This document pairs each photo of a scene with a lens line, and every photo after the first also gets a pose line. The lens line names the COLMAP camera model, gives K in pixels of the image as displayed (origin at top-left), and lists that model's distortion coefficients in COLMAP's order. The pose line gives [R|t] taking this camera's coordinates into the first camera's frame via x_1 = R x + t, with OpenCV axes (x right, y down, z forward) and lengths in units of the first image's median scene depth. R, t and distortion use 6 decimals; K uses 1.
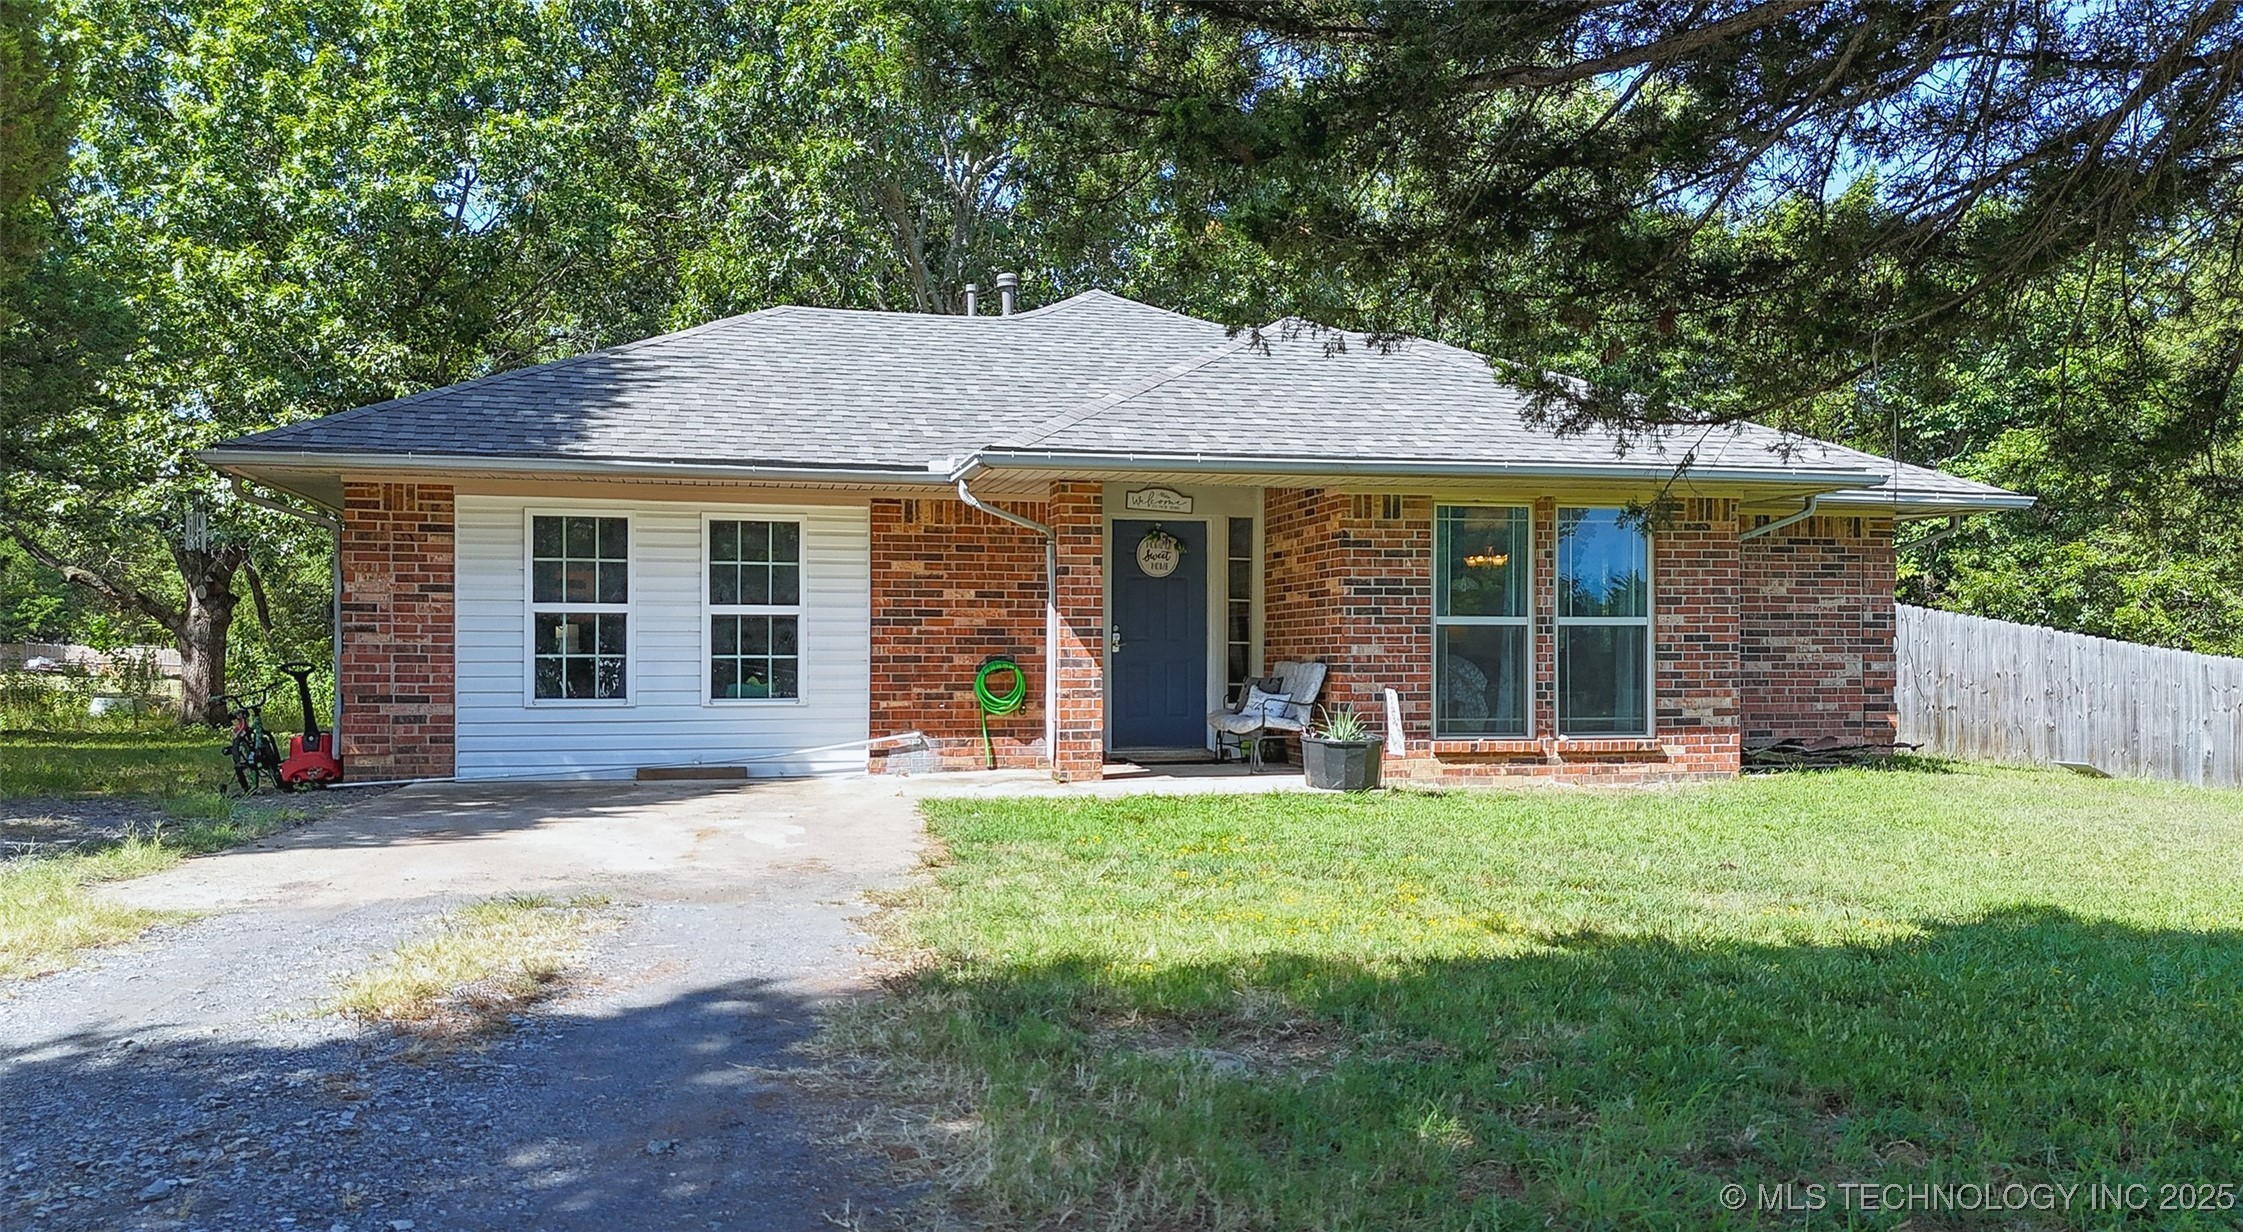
lens RADIAL K [[1667.7, 0, 1119.9], [0, 1667.7, 663.8], [0, 0, 1]] dist [0.039719, -0.029273]
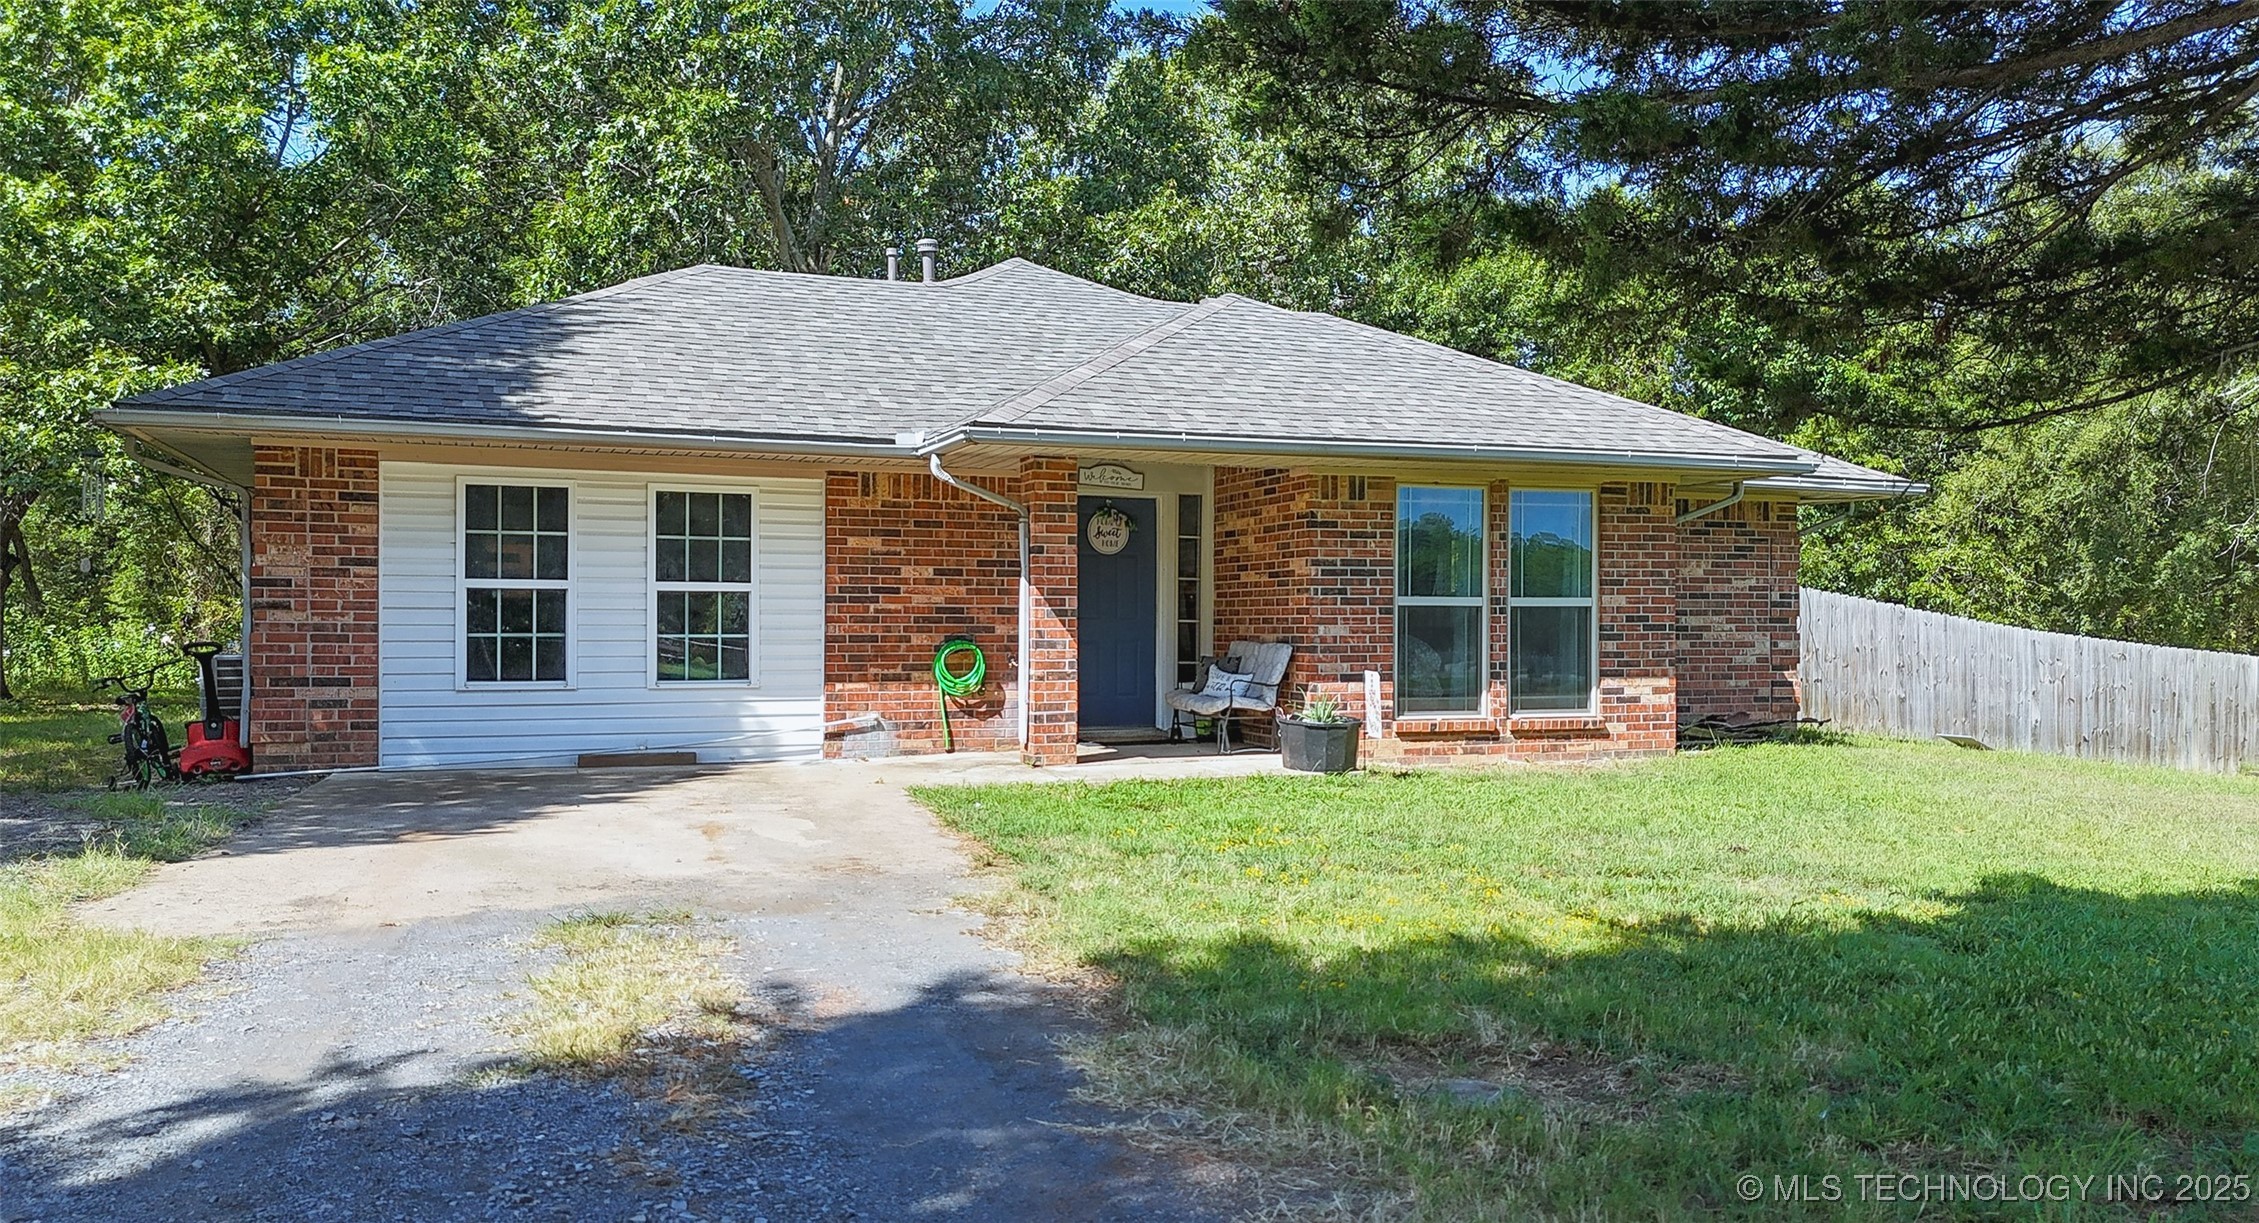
lens RADIAL K [[1660.1, 0, 1137.9], [0, 1660.1, 617.9], [0, 0, 1]] dist [0.045996, -0.040350]
pose [[0.991314, 0.003668, 0.131465, -0.096544], [-0.003116, 0.999985, -0.004404, -0.010756], [-0.131479, 0.003956, 0.991311, 0.027420]]
